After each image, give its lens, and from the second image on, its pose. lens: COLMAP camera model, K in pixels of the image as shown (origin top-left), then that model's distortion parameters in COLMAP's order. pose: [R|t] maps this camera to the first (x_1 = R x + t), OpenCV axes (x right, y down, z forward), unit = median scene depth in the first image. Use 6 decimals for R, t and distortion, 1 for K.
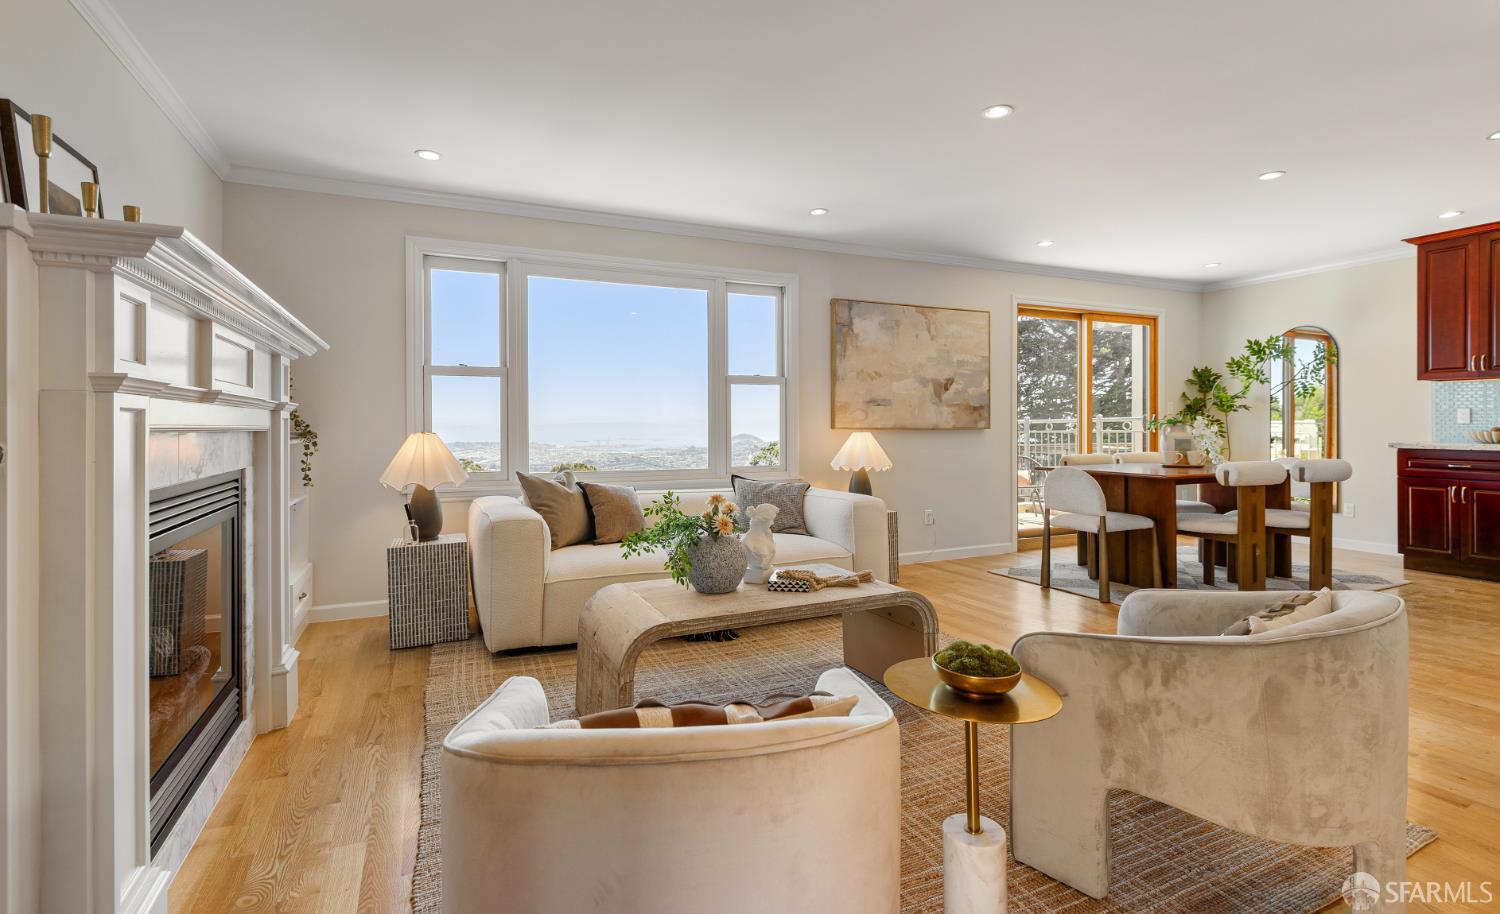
lens RADIAL K [[696.0, 0, 748.5], [0, 696.0, 425.1], [0, 0, 1]] dist [0.006384, 0.001363]
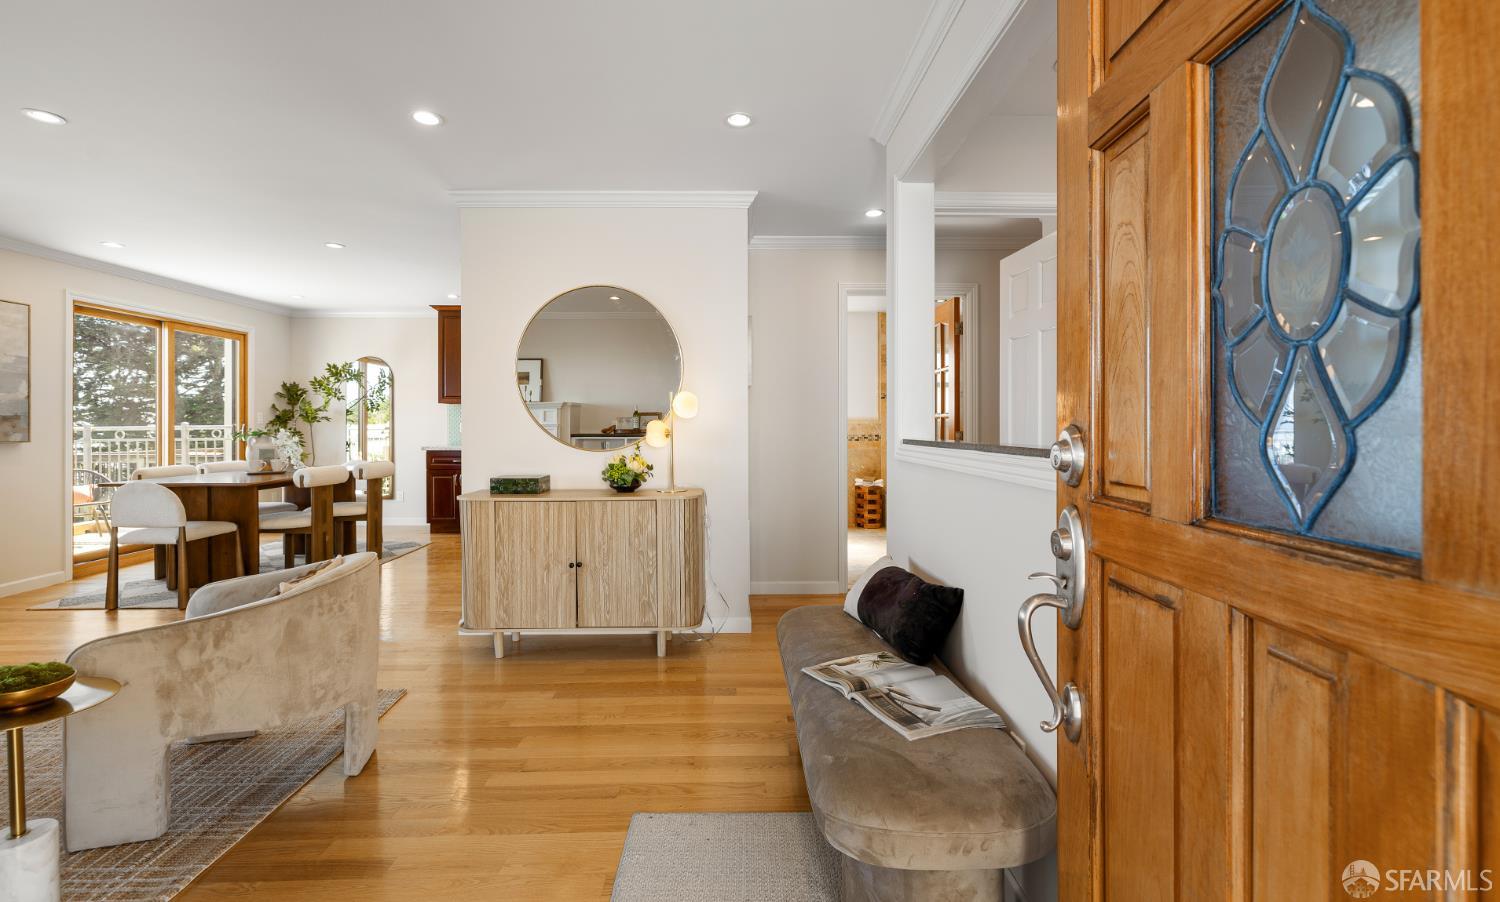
lens RADIAL K [[654.7, 0, 751.1], [0, 654.7, 426.6], [0, 0, 1]] dist [-0.000273, -0.000941]
pose [[0.388375, -0.000100, 0.921502, -0.051868], [-0.002281, 0.999997, 0.001070, -0.018507], [-0.921499, -0.002518, 0.388373, -0.135251]]
